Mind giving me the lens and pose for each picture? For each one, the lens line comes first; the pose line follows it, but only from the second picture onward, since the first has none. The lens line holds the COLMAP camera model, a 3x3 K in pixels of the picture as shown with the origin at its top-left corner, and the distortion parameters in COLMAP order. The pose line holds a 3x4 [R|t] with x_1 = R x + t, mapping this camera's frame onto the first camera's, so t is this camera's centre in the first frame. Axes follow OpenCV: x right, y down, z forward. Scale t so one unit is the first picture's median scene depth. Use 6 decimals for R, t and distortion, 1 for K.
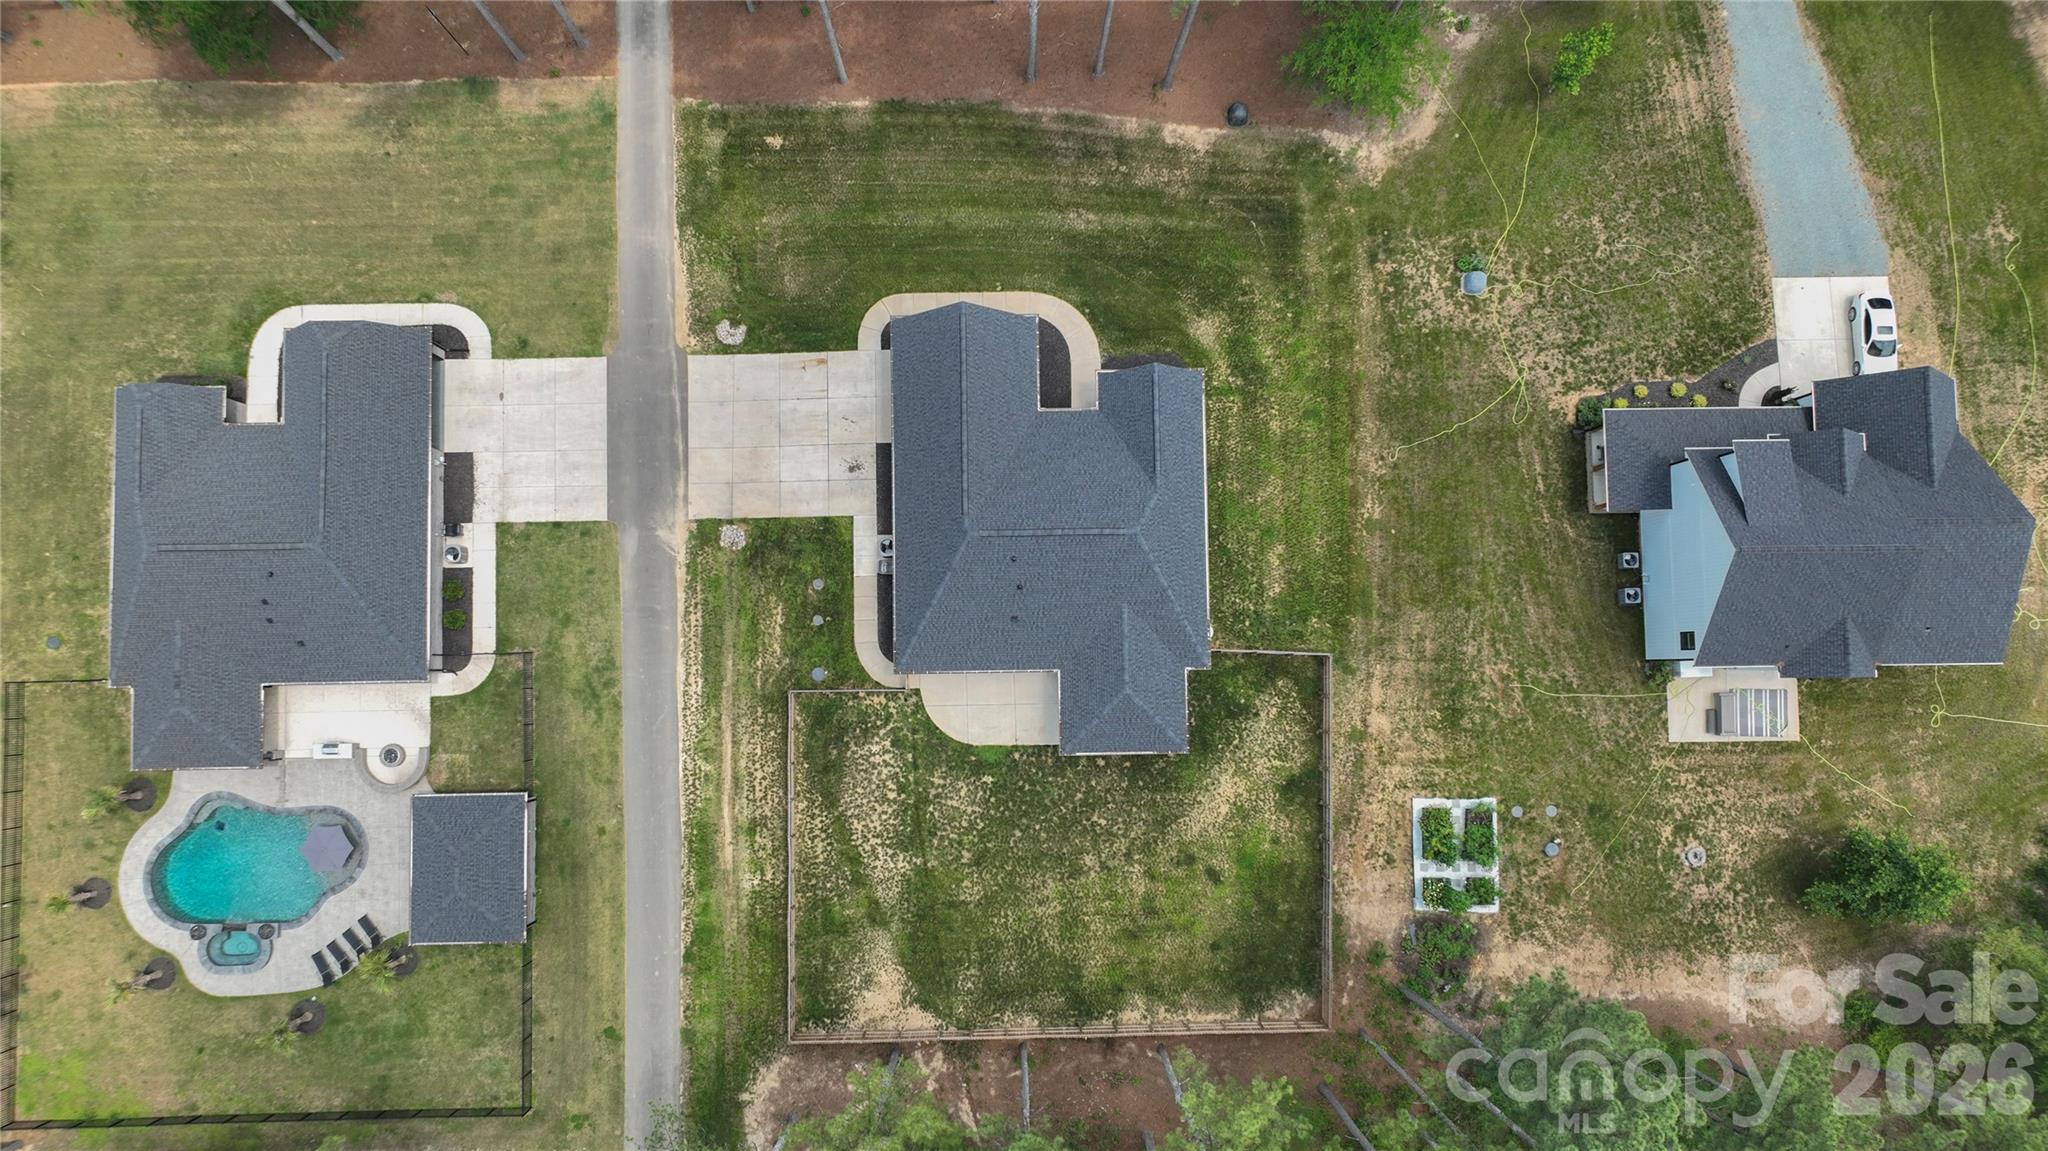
lens RADIAL K [[1429.6, 0, 1024.1], [0, 1429.6, 572.8], [0, 0, 1]] dist [0.002242, 0.009191]
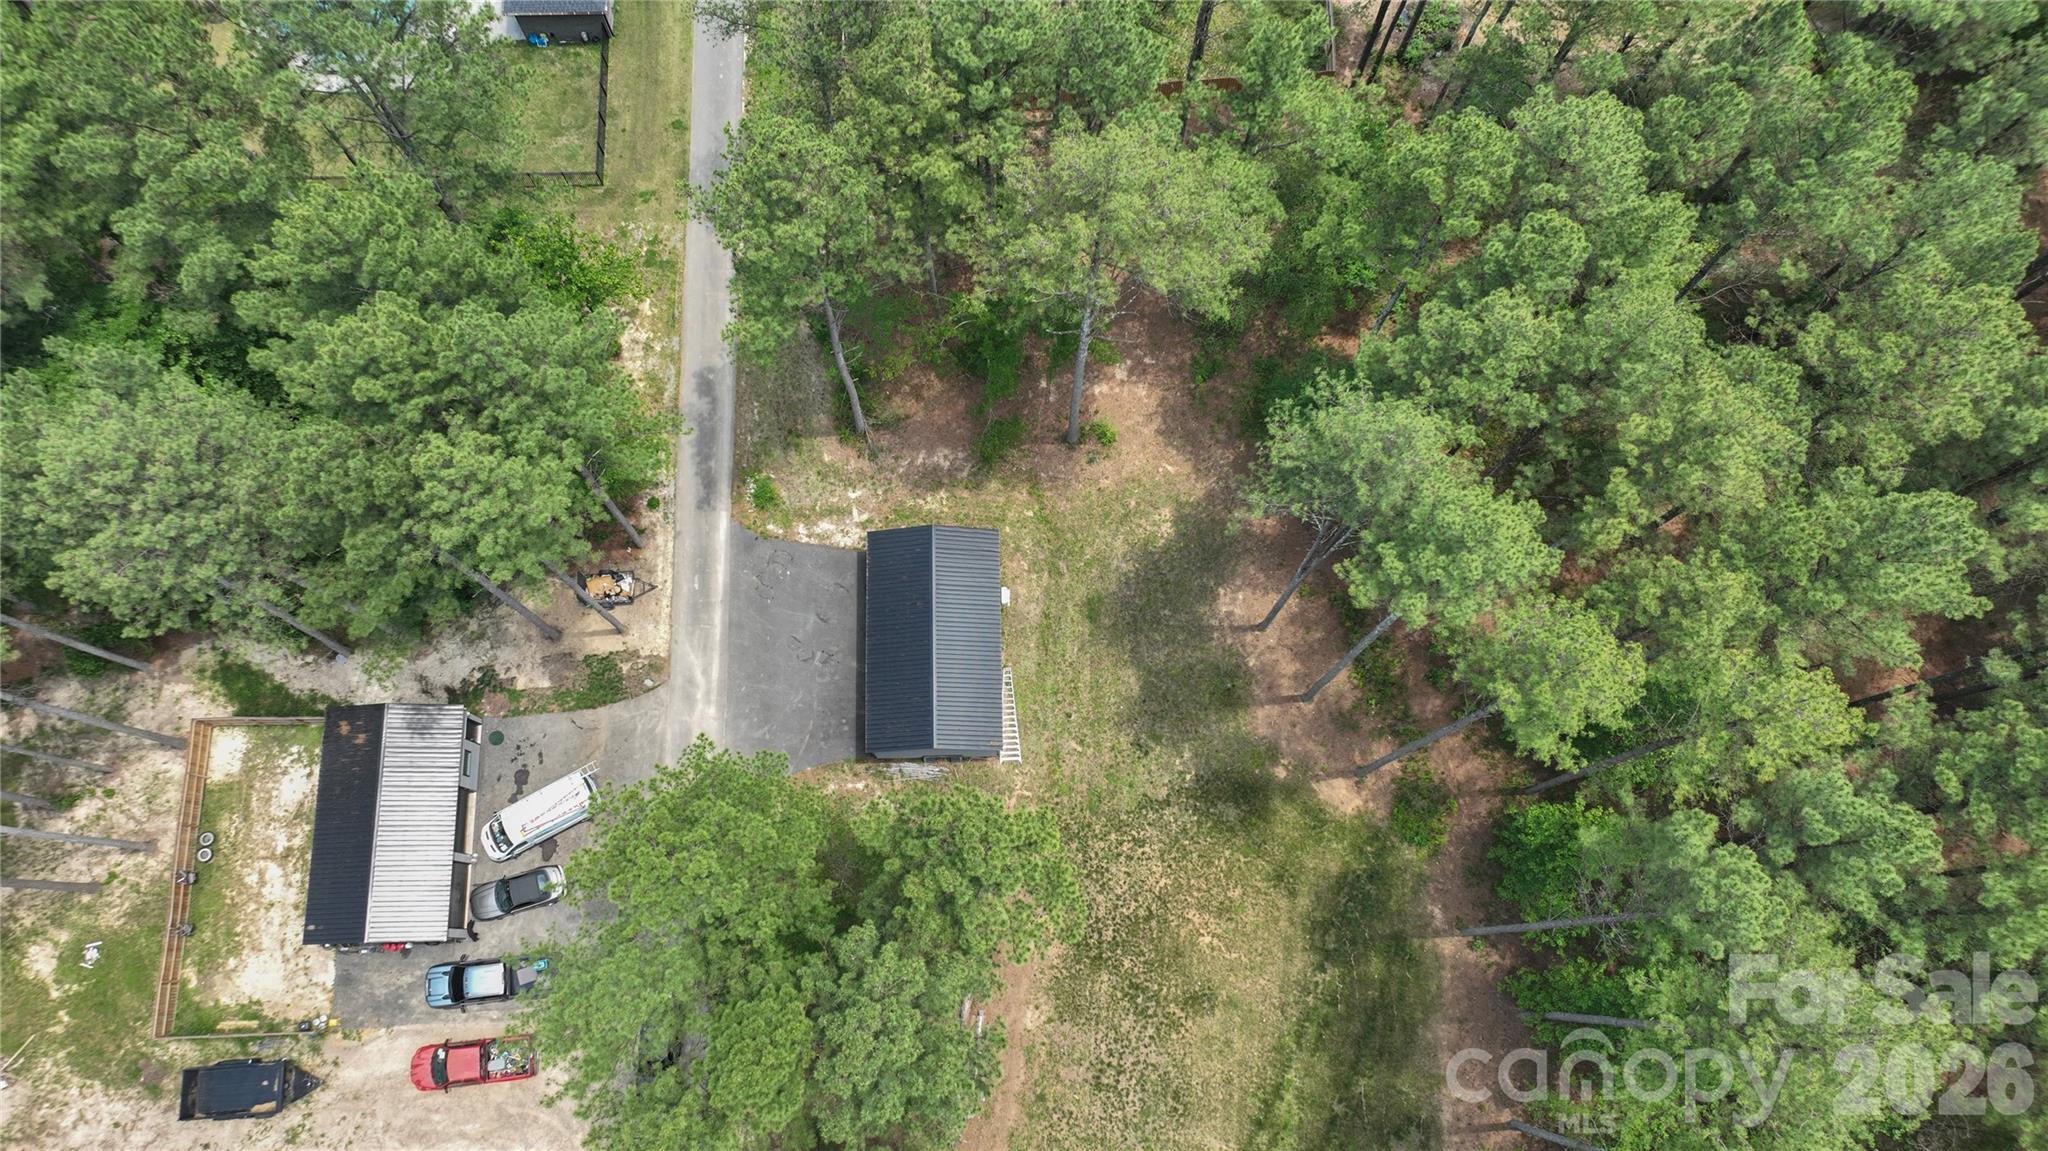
lens RADIAL K [[1429.6, 0, 1023.5], [0, 1429.6, 575.5], [0, 0, 1]] dist [0.002242, 0.009191]
pose [[0.999888, 0.004302, 0.014338, -0.037090], [-0.002209, 0.989730, -0.142934, 0.821379], [-0.014805, 0.142887, 0.989628, -0.044208]]
